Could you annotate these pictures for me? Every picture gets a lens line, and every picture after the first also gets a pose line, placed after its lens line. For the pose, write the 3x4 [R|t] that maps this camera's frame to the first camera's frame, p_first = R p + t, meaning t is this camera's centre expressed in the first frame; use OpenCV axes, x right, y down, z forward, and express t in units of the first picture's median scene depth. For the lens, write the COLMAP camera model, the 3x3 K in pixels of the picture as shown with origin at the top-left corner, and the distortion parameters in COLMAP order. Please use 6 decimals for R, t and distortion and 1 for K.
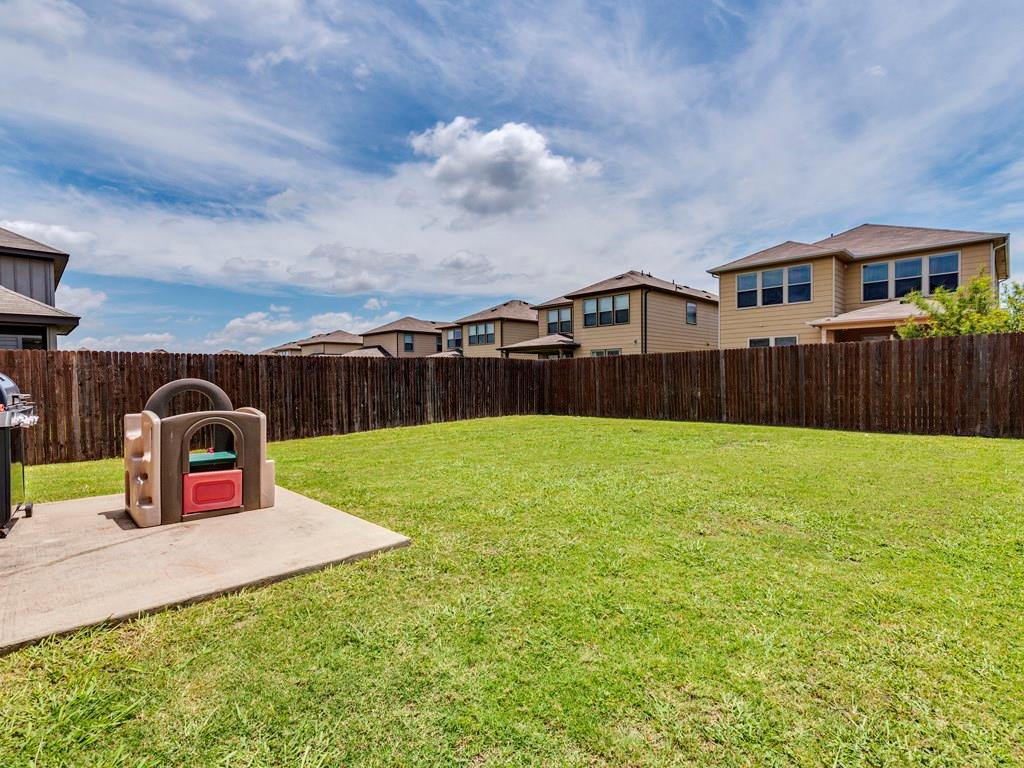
lens RADIAL K [[498.0, 0, 519.2], [0, 498.0, 384.2], [0, 0, 1]] dist [0.002439, -0.000409]
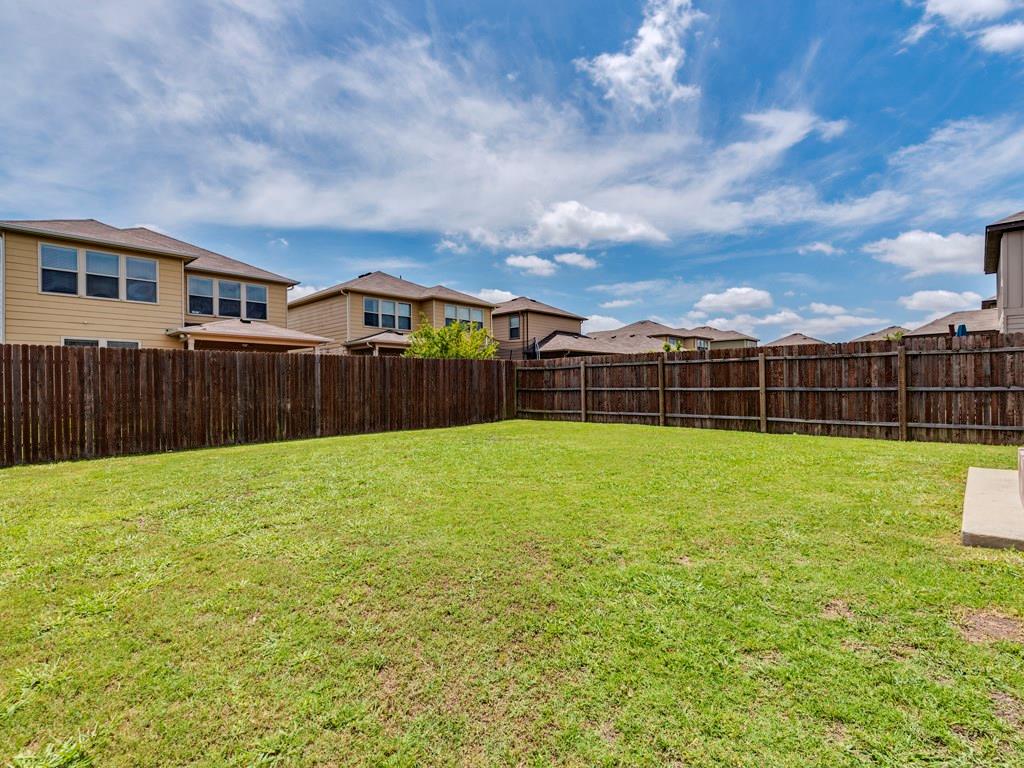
lens RADIAL K [[465.0, 0, 512.0], [0, 465.0, 384.0], [0, 0, 1]] dist [0.000131, -0.000015]
pose [[0.010996, 0.012877, 0.999857, -0.400564], [0.020011, 0.999714, -0.013095, 0.000629], [-0.999739, 0.020152, 0.010735, 0.630832]]
